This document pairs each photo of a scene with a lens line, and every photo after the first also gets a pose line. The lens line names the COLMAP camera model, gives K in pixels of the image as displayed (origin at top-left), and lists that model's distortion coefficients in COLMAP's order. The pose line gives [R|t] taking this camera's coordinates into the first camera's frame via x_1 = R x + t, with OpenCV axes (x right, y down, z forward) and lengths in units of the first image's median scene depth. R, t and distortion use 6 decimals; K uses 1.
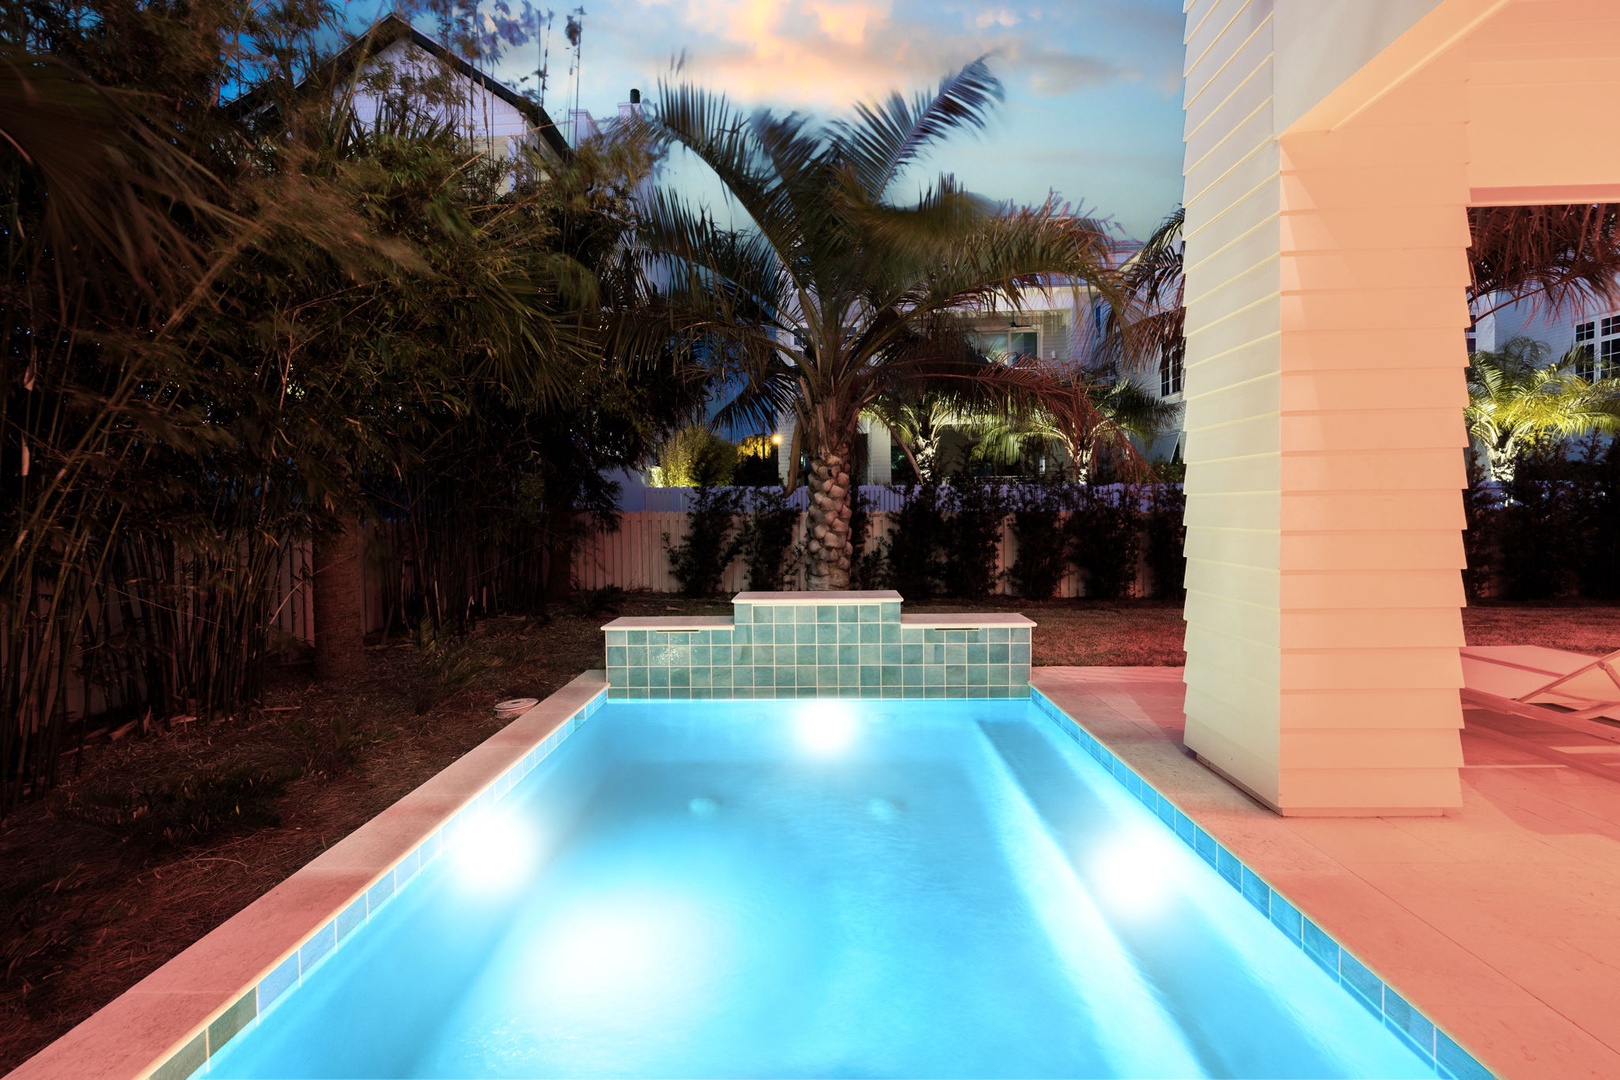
lens RADIAL K [[684.6, 0, 810.0], [0, 684.6, 540.0], [0, 0, 1]] dist [-0.020689, 0.000264]
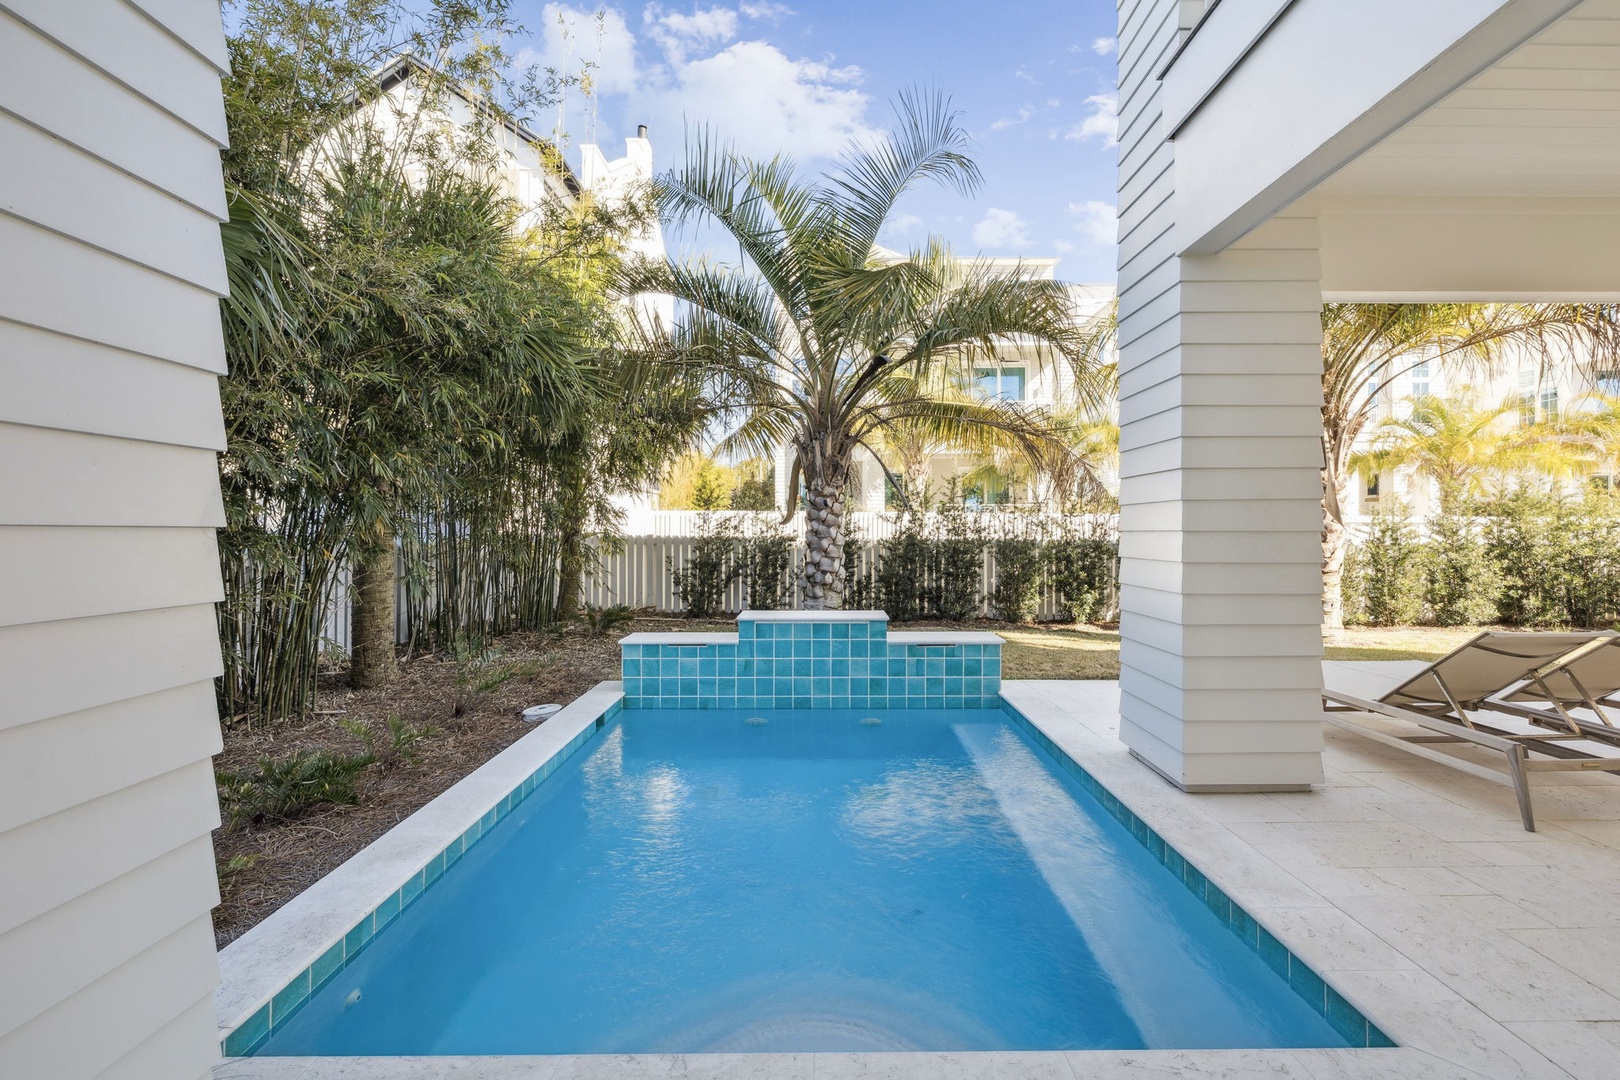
lens RADIAL K [[684.6, 0, 810.0], [0, 684.6, 540.0], [0, 0, 1]] dist [-0.020689, 0.000264]
pose [[0.999916, 0.010587, 0.007508, -0.003541], [-0.010324, 0.999360, -0.034247, -0.001903], [-0.007865, 0.034166, 0.999385, -0.103322]]
